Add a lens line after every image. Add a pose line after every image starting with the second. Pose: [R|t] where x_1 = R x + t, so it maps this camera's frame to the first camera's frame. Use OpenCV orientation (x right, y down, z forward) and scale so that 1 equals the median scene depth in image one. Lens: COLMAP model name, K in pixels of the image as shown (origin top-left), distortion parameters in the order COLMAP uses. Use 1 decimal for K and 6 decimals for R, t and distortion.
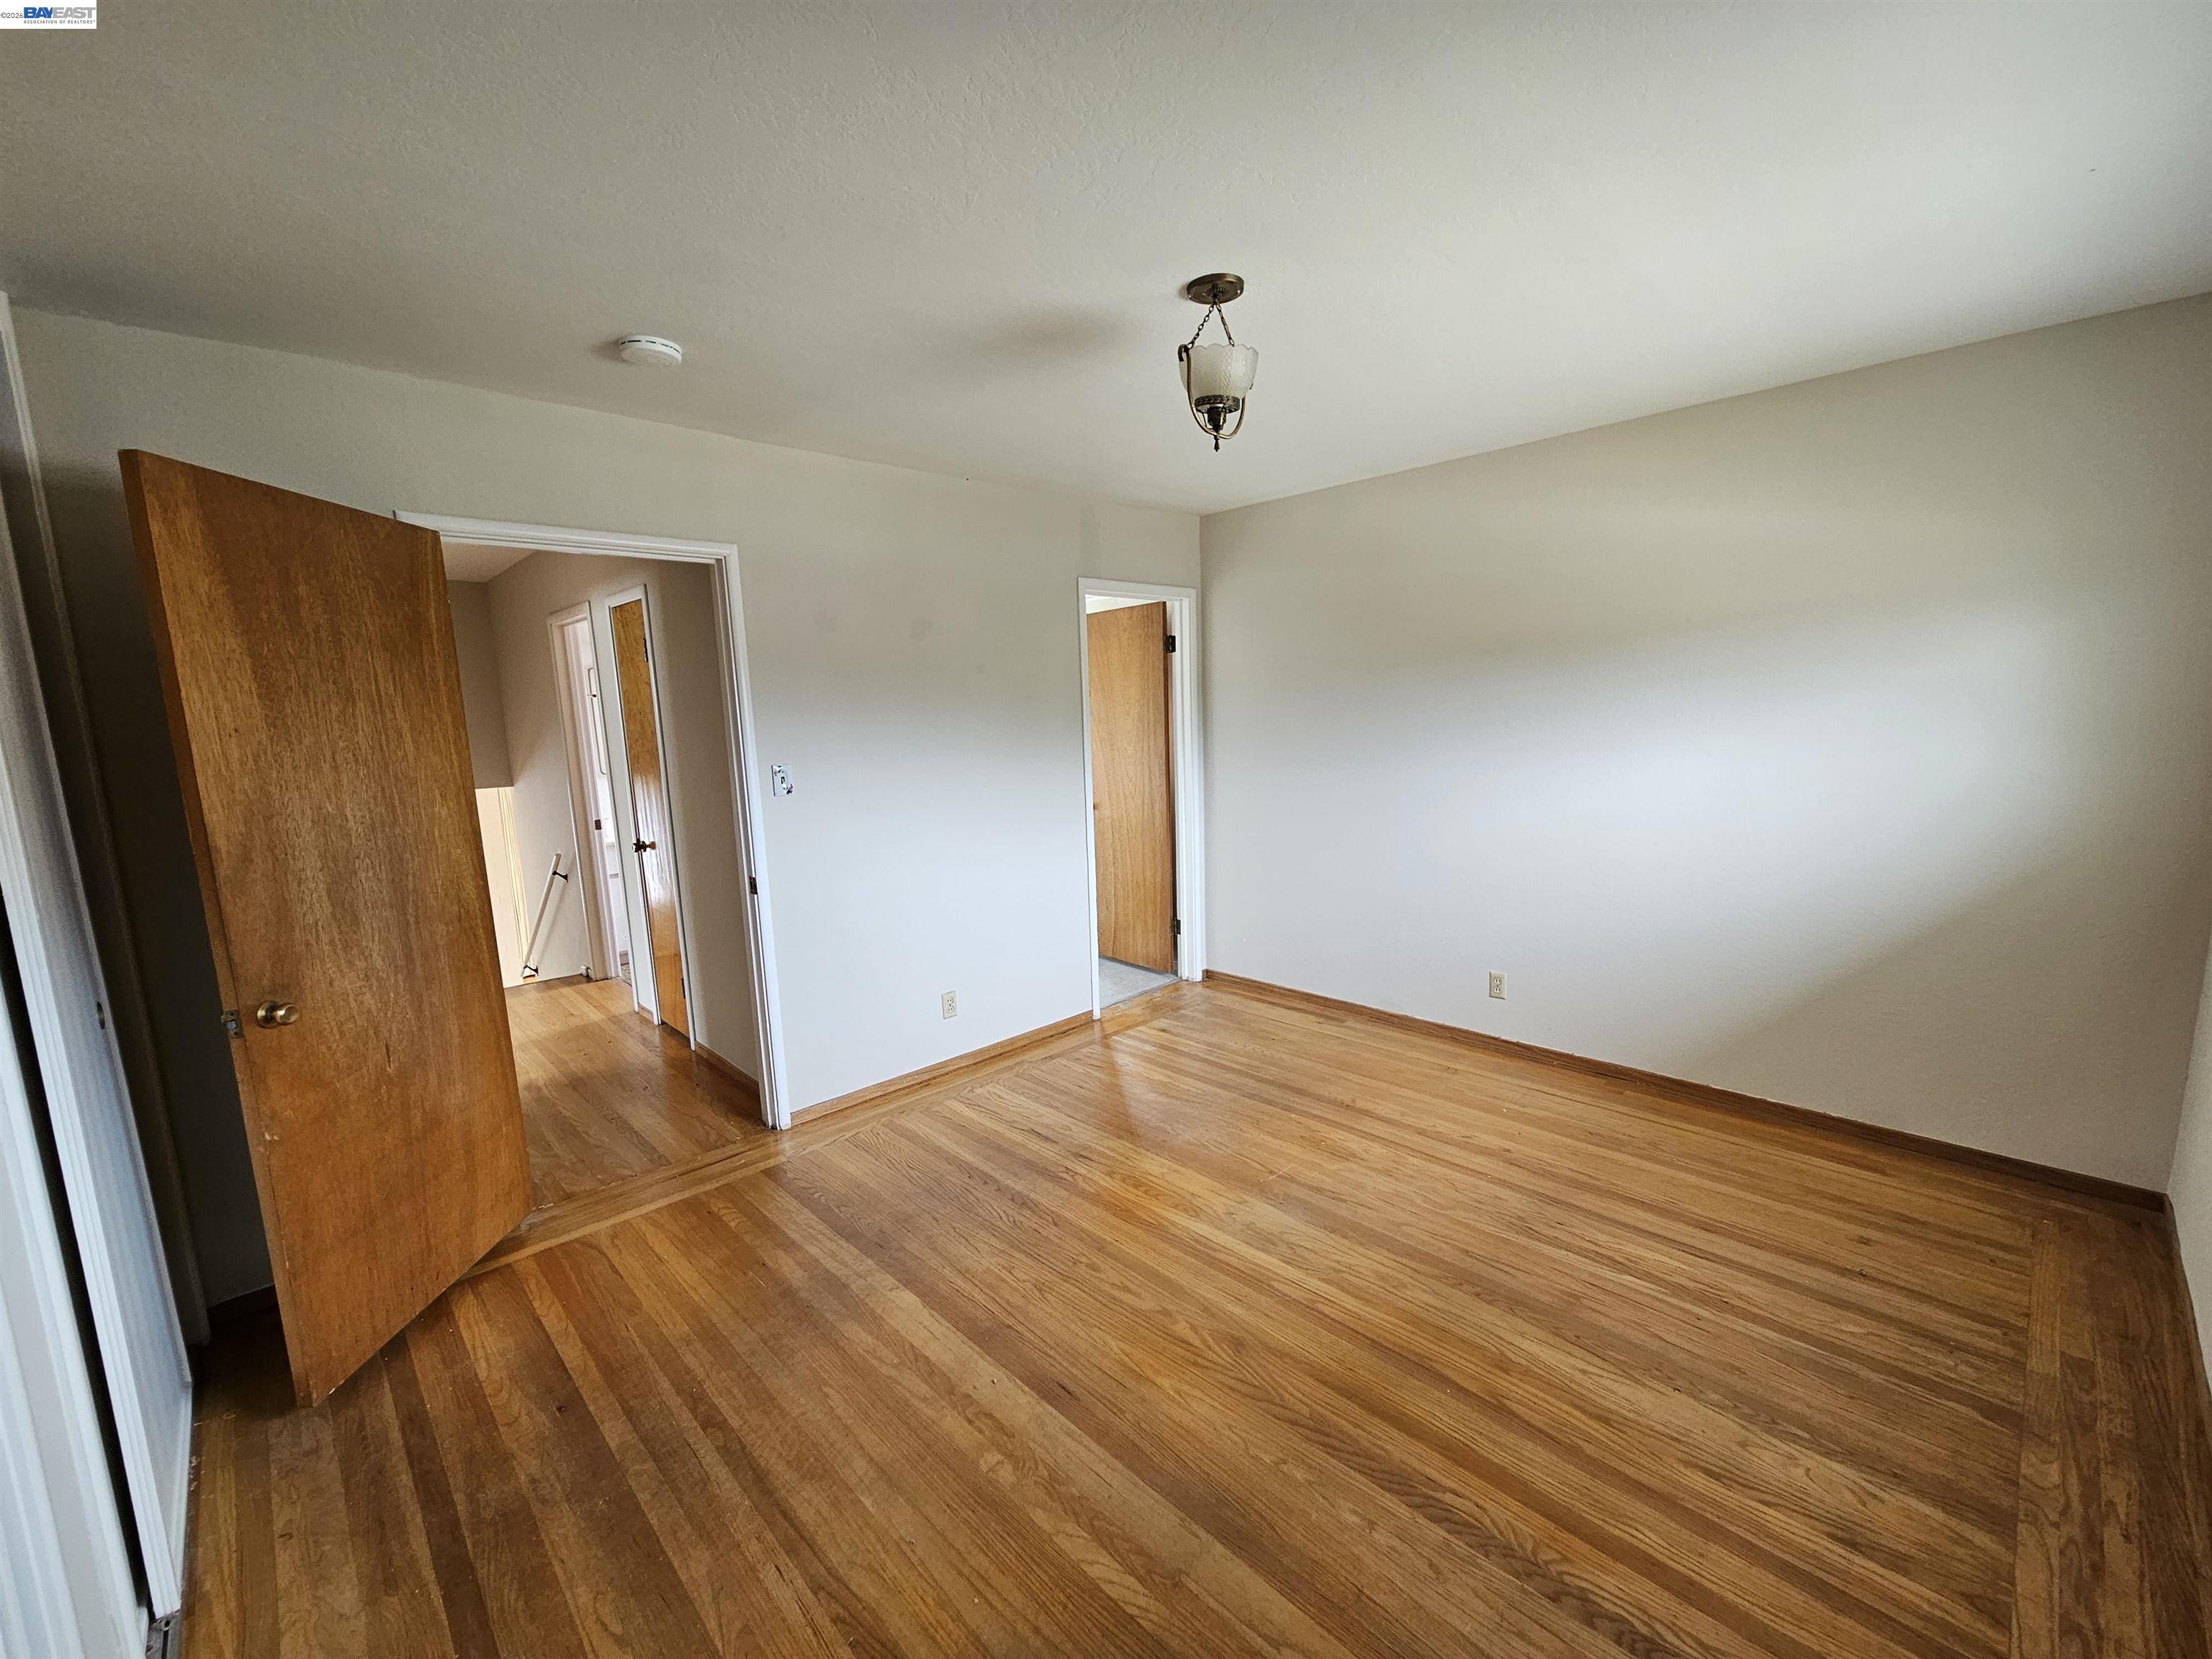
lens RADIAL K [[914.2, 0, 1129.5], [0, 914.2, 841.3], [0, 0, 1]] dist [0.017253, 0.000696]
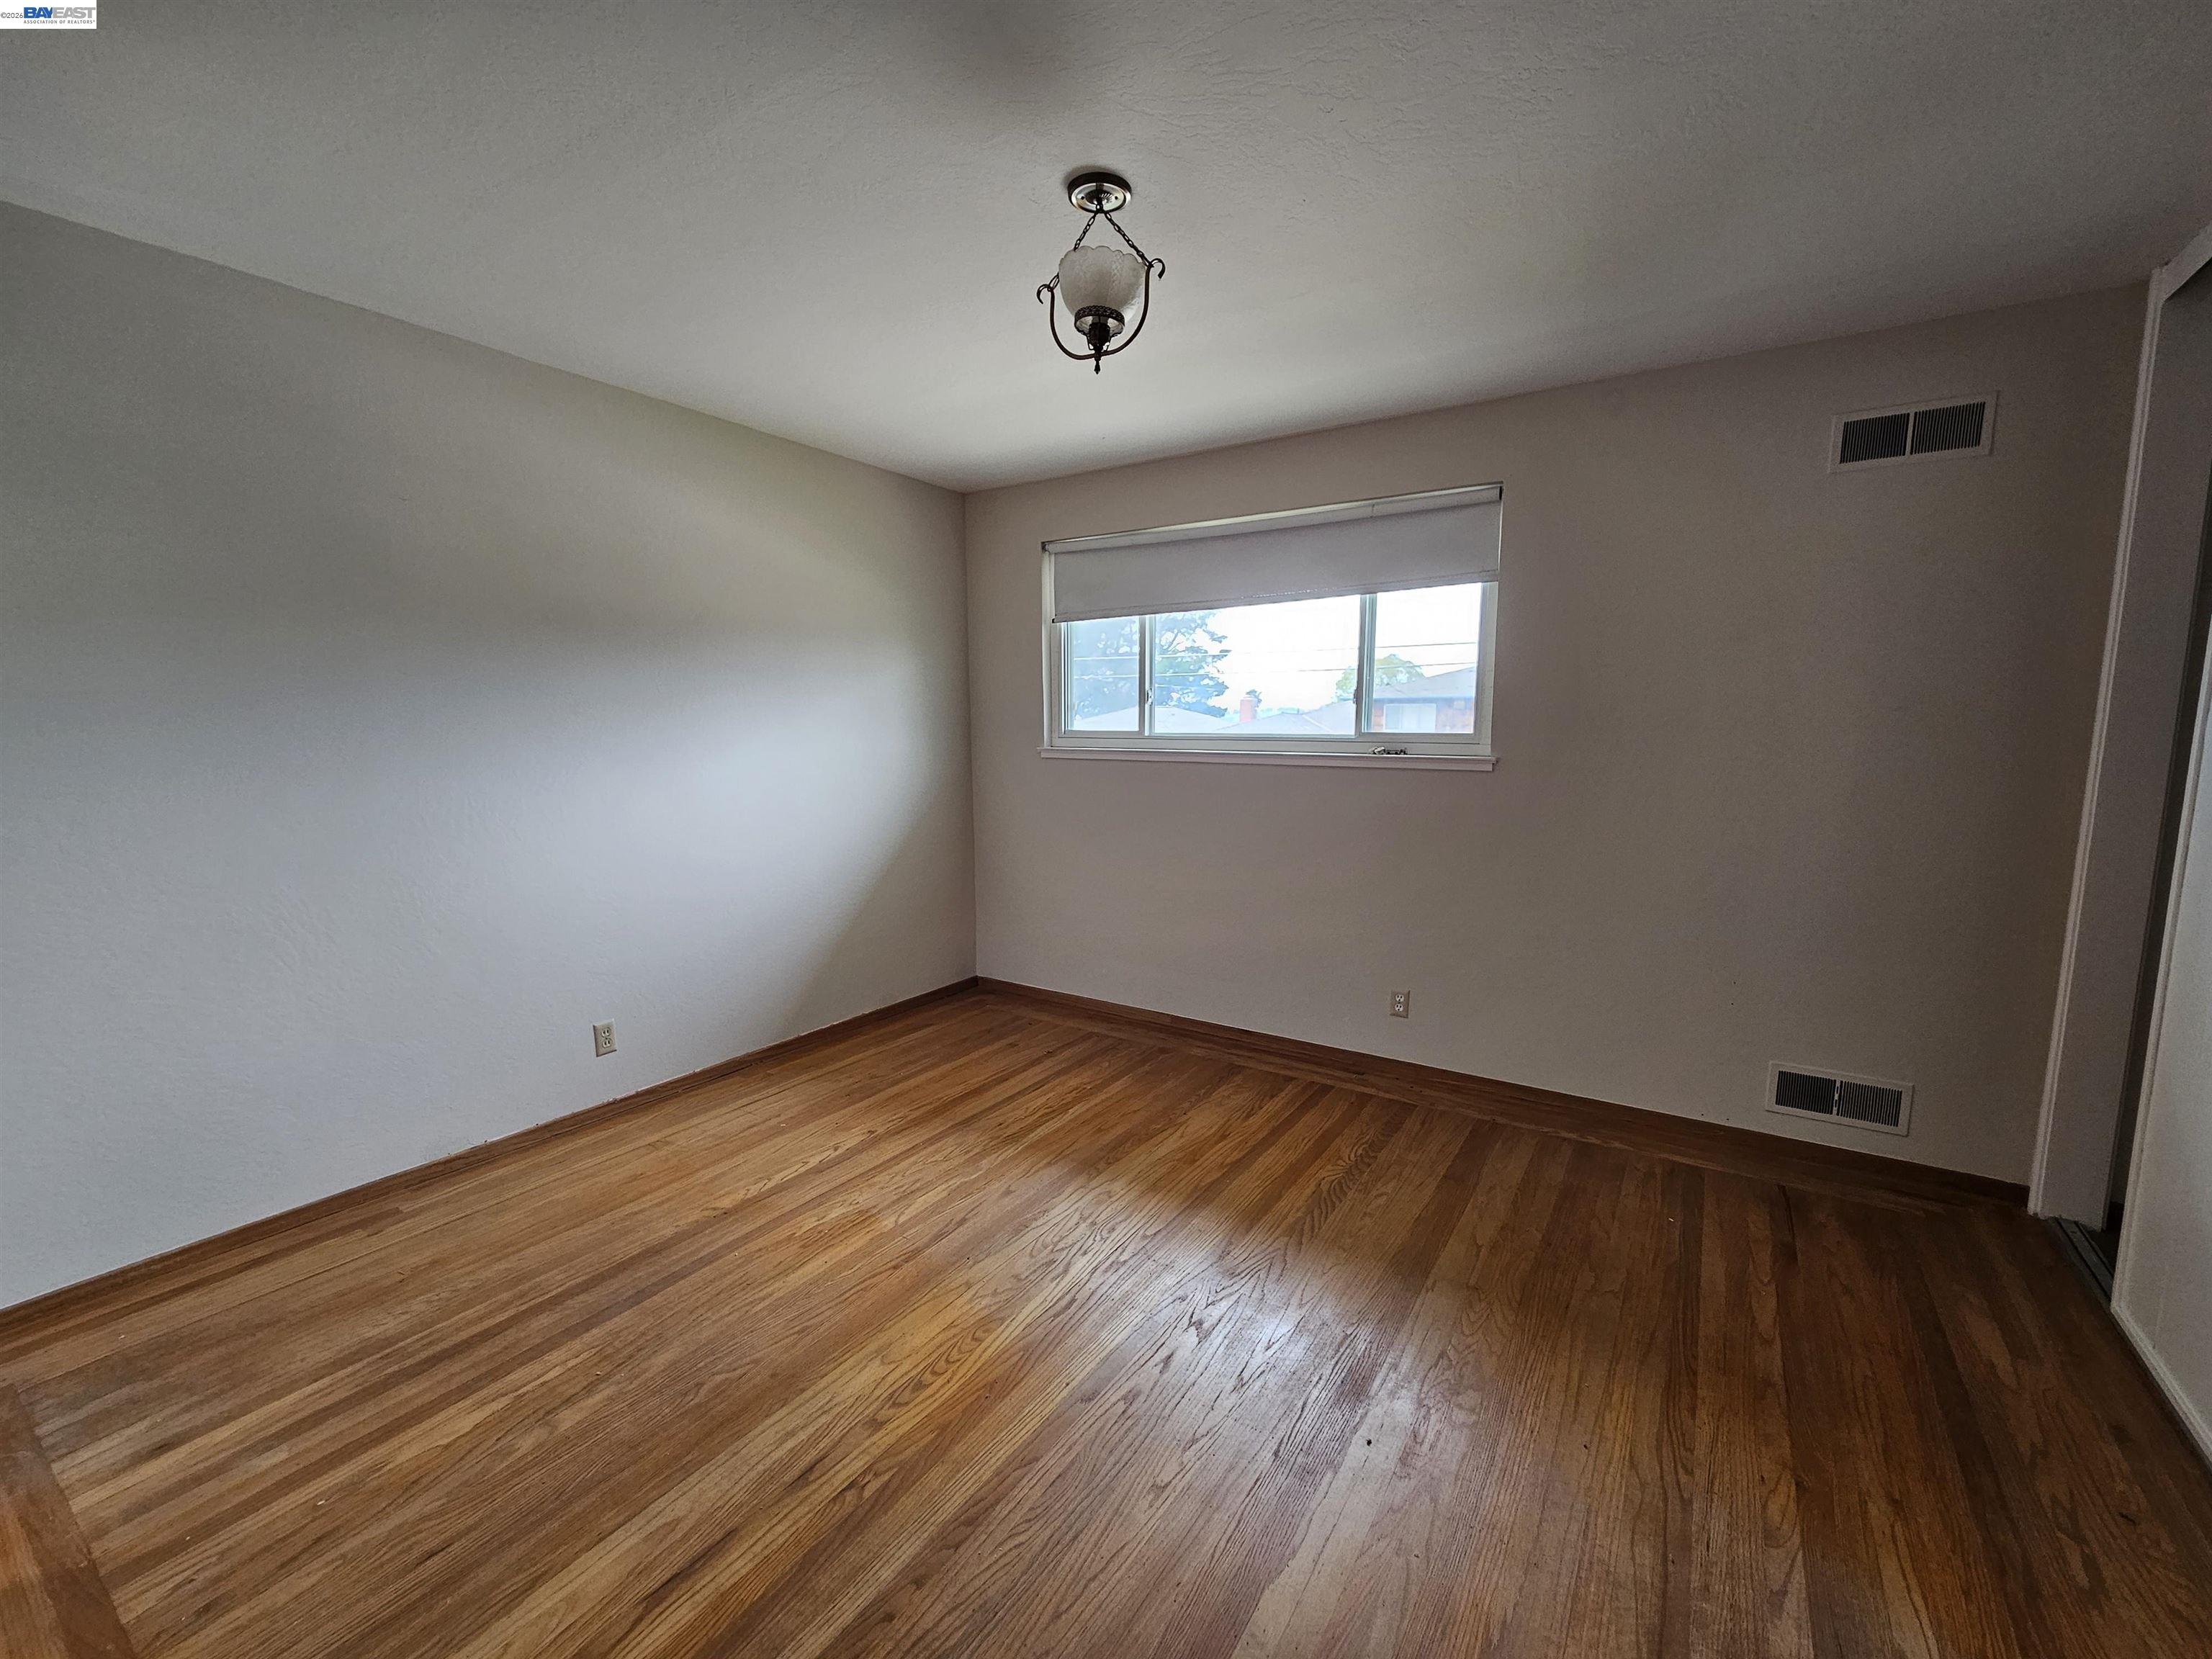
lens RADIAL K [[914.2, 0, 1114.9], [0, 914.2, 841.2], [0, 0, 1]] dist [0.017253, 0.000696]
pose [[-0.213454, -0.091556, 0.972654, -0.615392], [0.142602, 0.982016, 0.123732, -0.064791], [-0.966490, 0.165113, -0.196559, 0.920793]]
